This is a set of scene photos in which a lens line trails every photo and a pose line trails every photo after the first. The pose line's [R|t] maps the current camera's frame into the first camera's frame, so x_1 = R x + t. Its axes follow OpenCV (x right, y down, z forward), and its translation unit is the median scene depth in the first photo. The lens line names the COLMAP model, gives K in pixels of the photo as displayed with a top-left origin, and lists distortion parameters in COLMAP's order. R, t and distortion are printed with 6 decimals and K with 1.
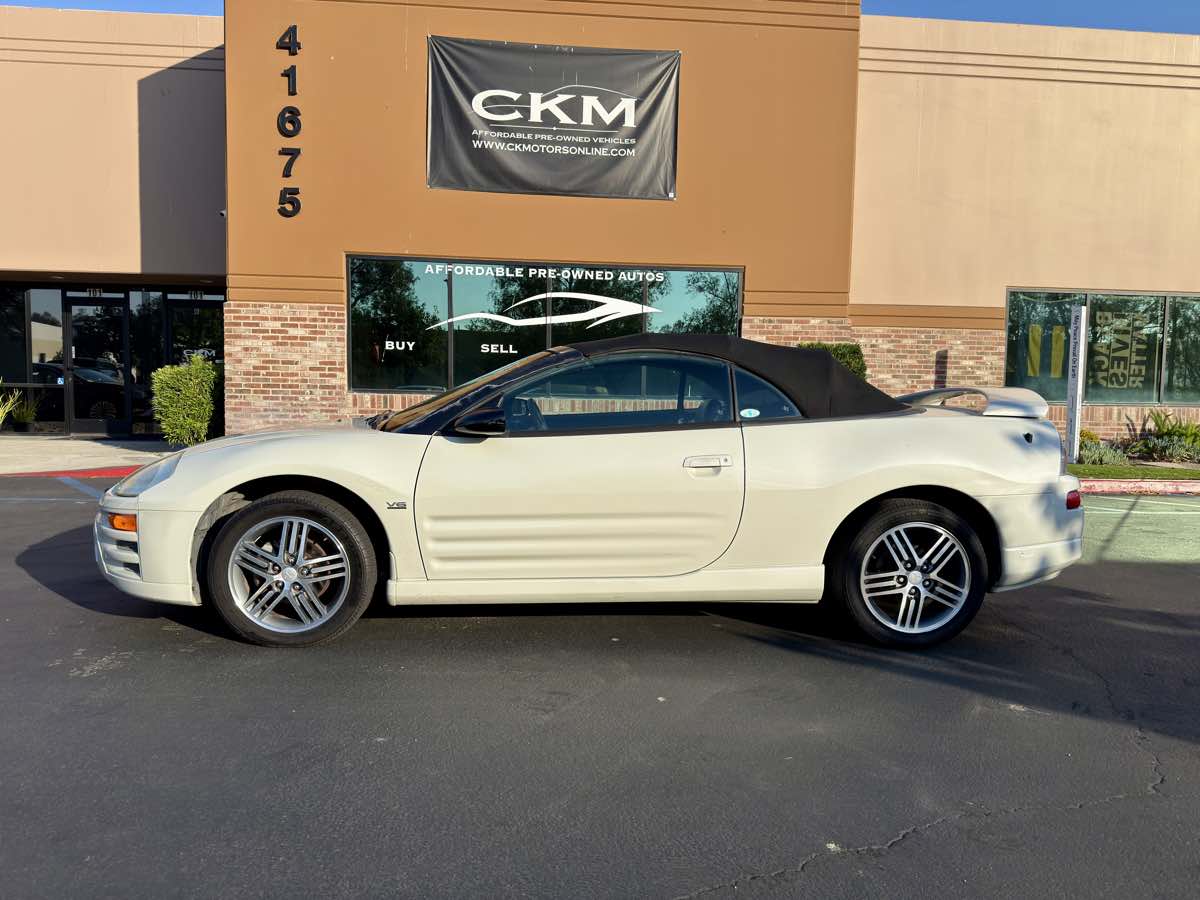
lens RADIAL K [[809.2, 0, 603.7], [0, 809.2, 471.0], [0, 0, 1]] dist [0.014135, -0.001118]
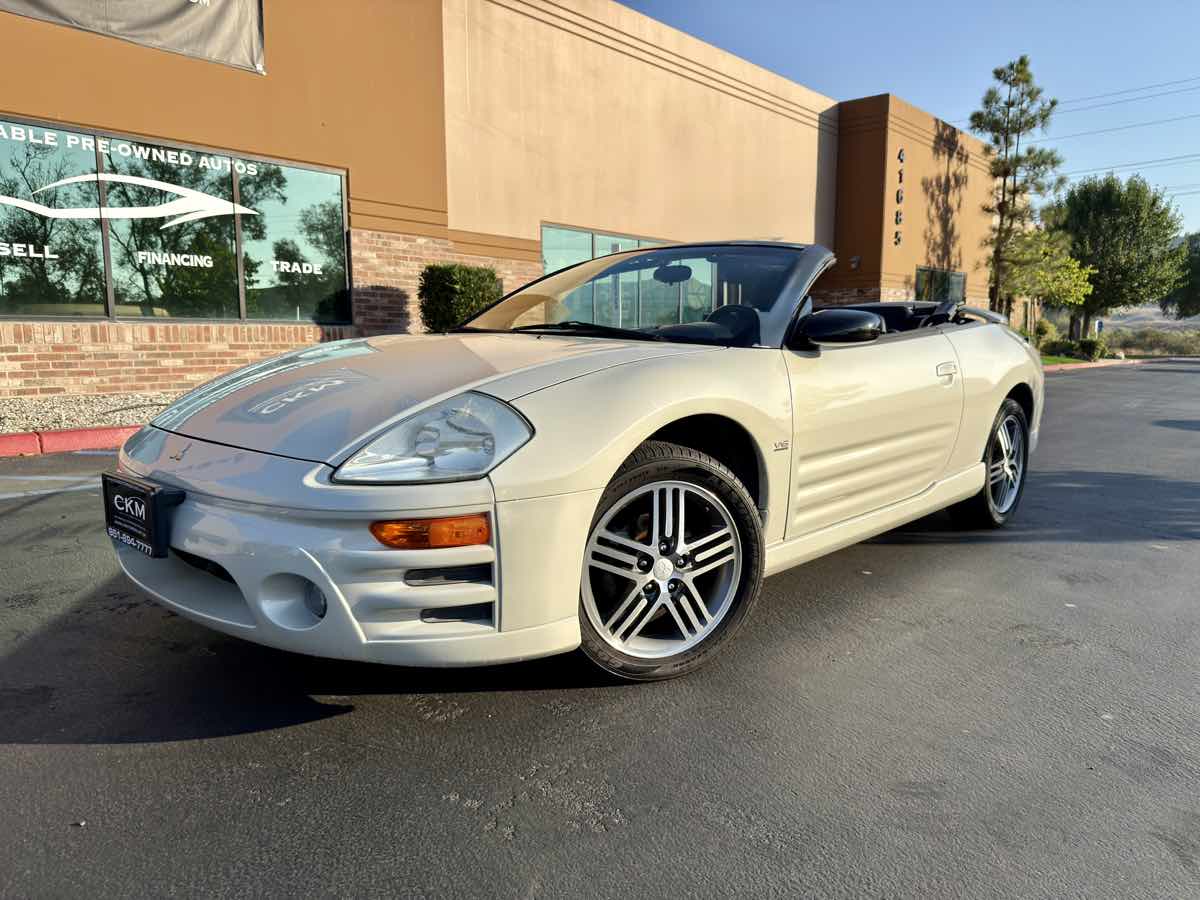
lens RADIAL K [[847.8, 0, 600.0], [0, 847.8, 450.0], [0, 0, 1]] dist [0.007356, -0.030368]
pose [[0.730667, -0.100069, 0.675360, -0.277492], [0.068583, 0.994955, 0.073224, -0.006447], [-0.679280, -0.007184, 0.733844, 0.173154]]
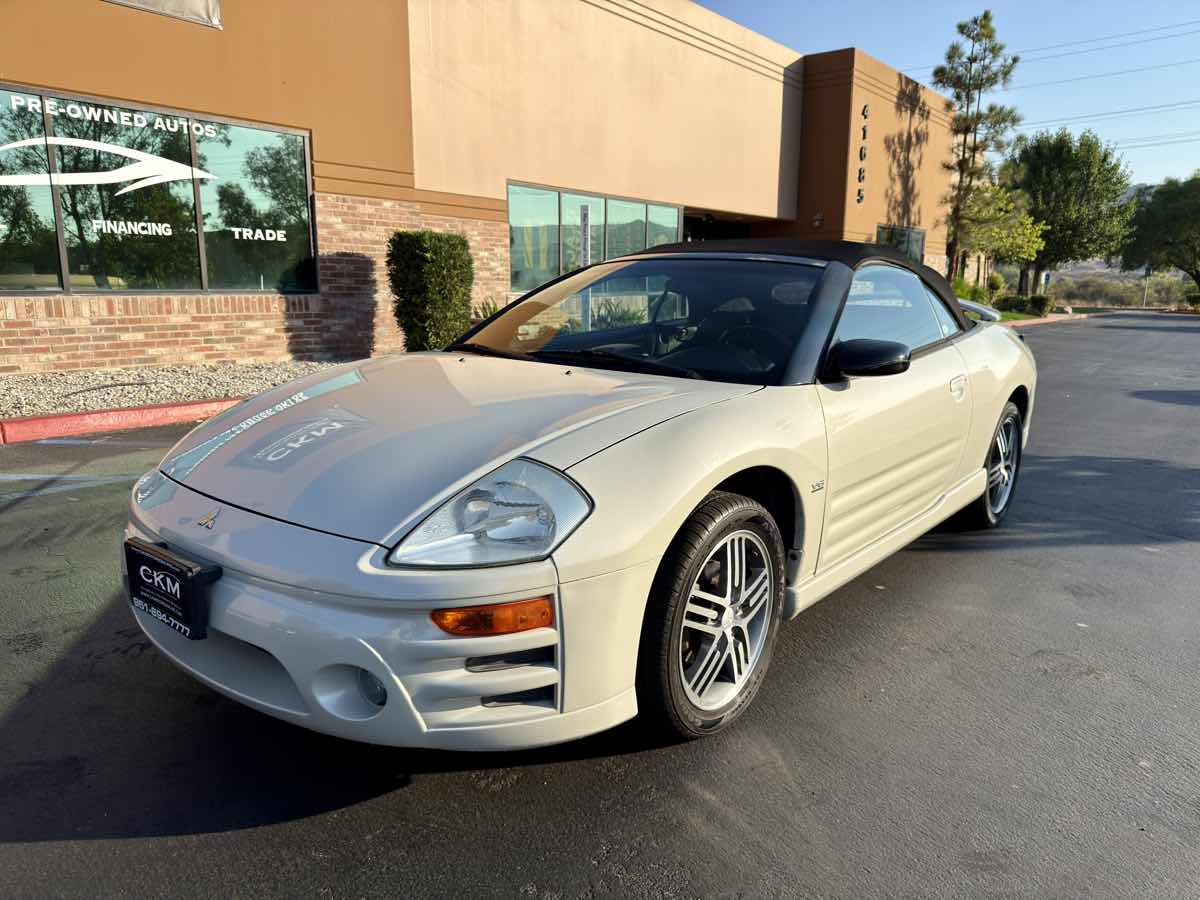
lens RADIAL K [[842.3, 0, 601.5], [0, 842.3, 451.7], [0, 0, 1]] dist [0.018992, -0.045001]
pose [[0.692388, -0.147341, 0.706321, -0.284856], [0.067861, 0.987886, 0.139554, -0.032552], [-0.718327, -0.048694, 0.693999, 0.194159]]
